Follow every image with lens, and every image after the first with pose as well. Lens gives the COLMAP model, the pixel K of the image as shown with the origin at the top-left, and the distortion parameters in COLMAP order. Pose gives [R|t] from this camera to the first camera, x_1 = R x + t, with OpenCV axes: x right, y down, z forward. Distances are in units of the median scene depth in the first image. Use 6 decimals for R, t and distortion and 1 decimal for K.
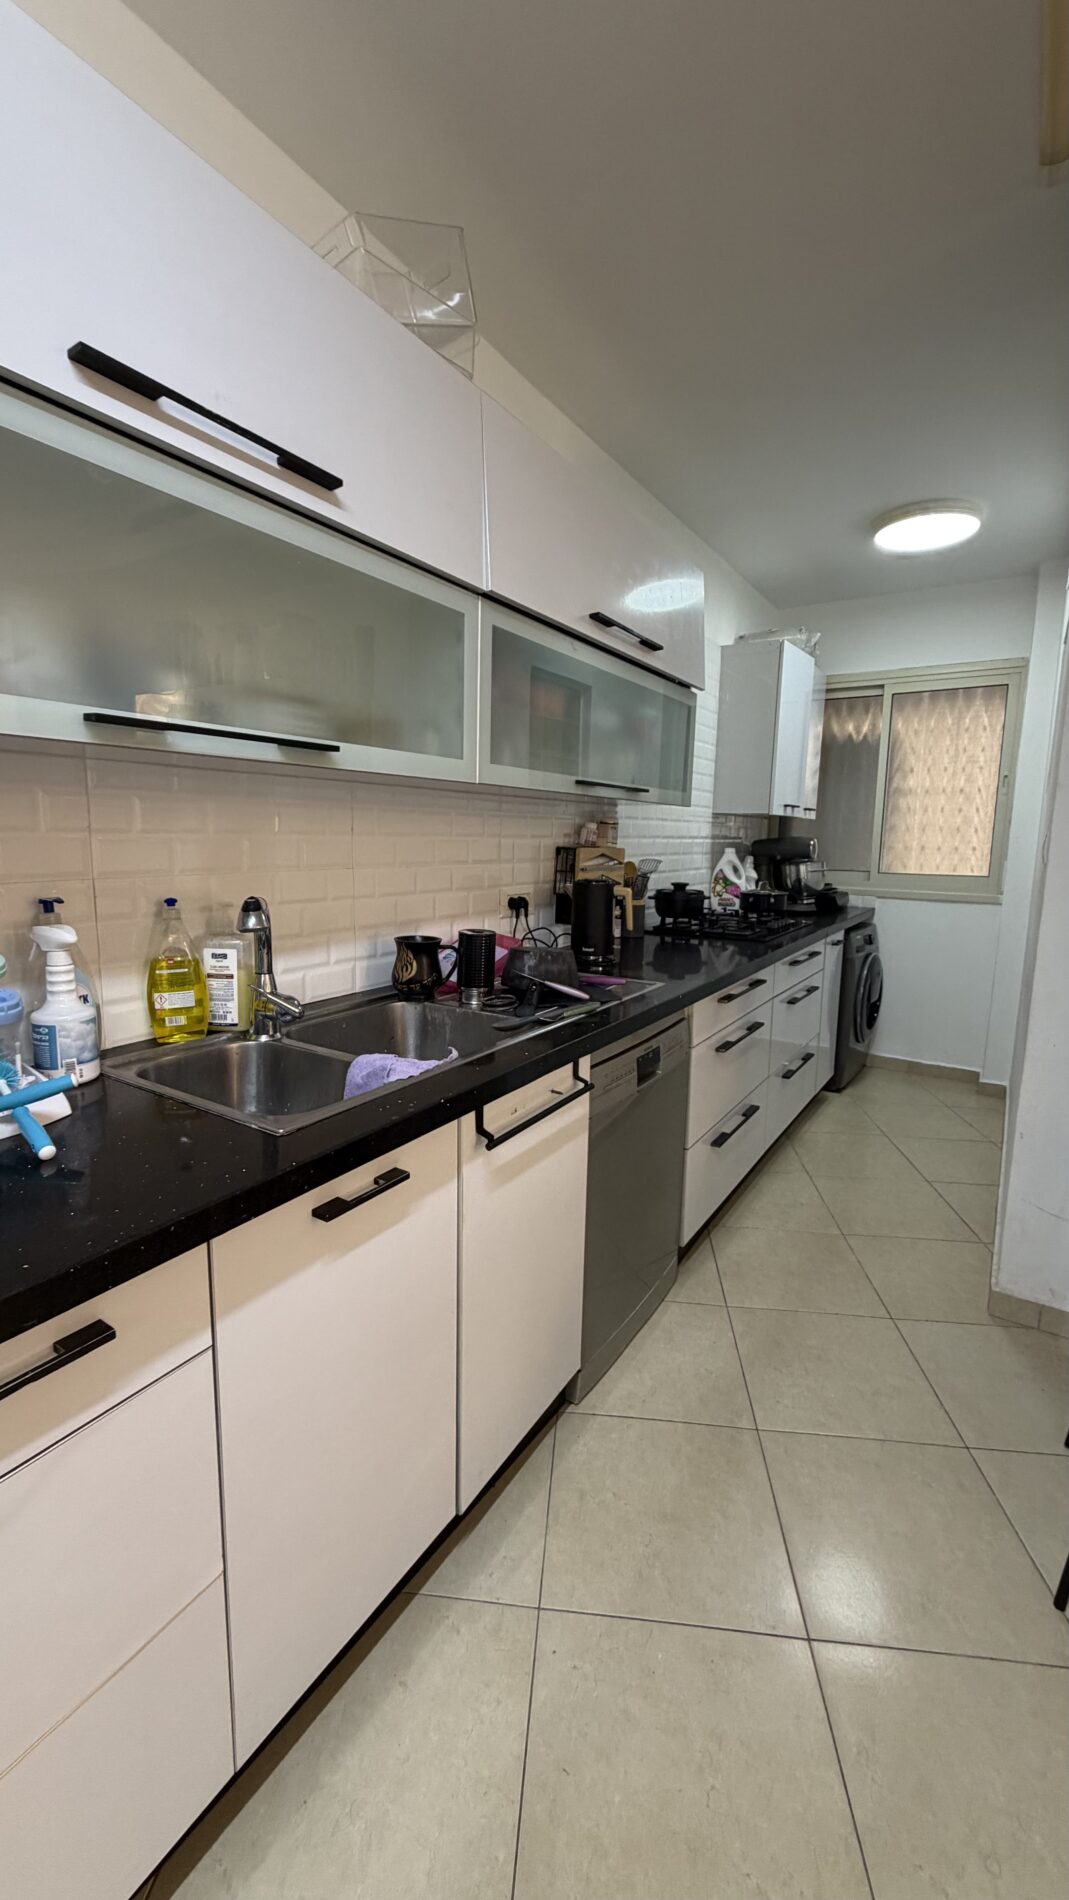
lens RADIAL K [[761.1, 0, 537.0], [0, 761.1, 945.4], [0, 0, 1]] dist [0.002234, -0.000305]
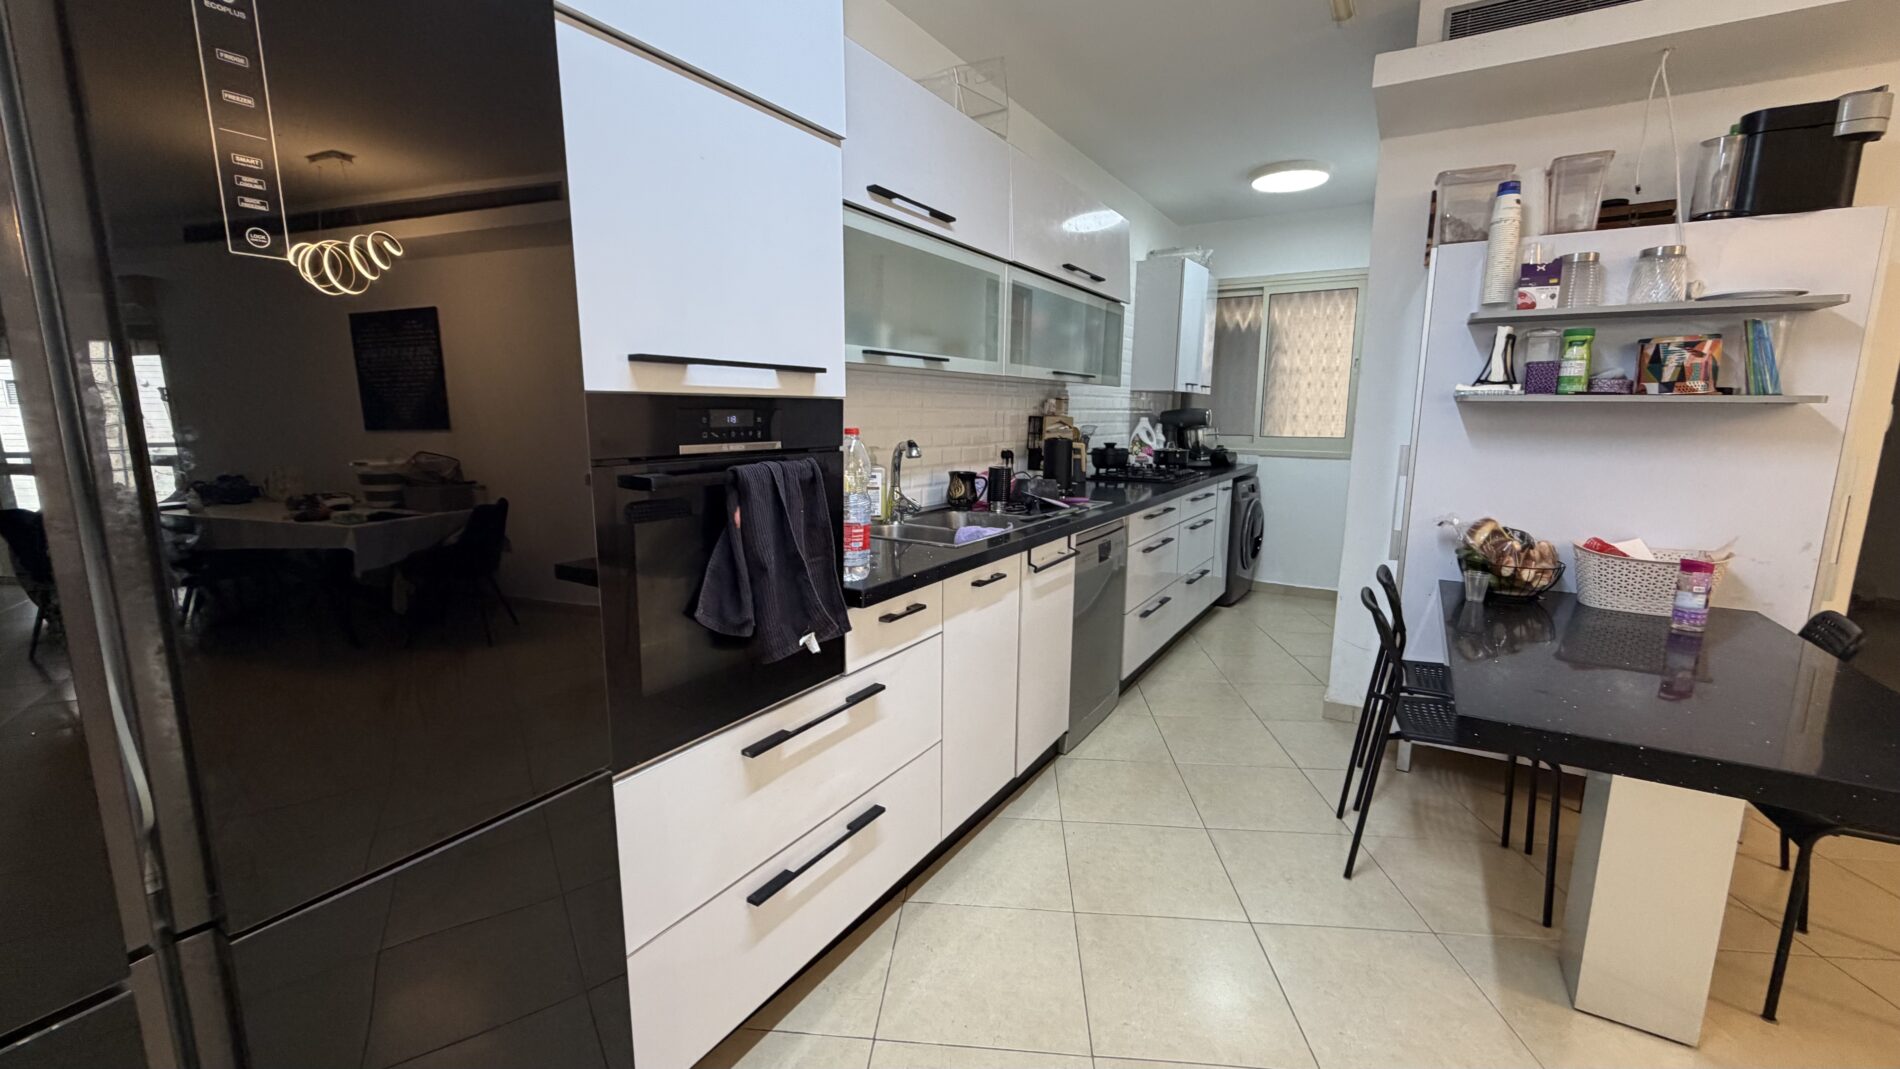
lens RADIAL K [[761.1, 0, 945.7], [0, 761.1, 539.5], [0, 0, 1]] dist [0.002234, -0.000305]
pose [[0.999828, -0.014456, 0.011607, -0.163853], [0.014204, 0.999668, 0.021520, 0.075808], [-0.011914, -0.021352, 0.999701, -0.472901]]
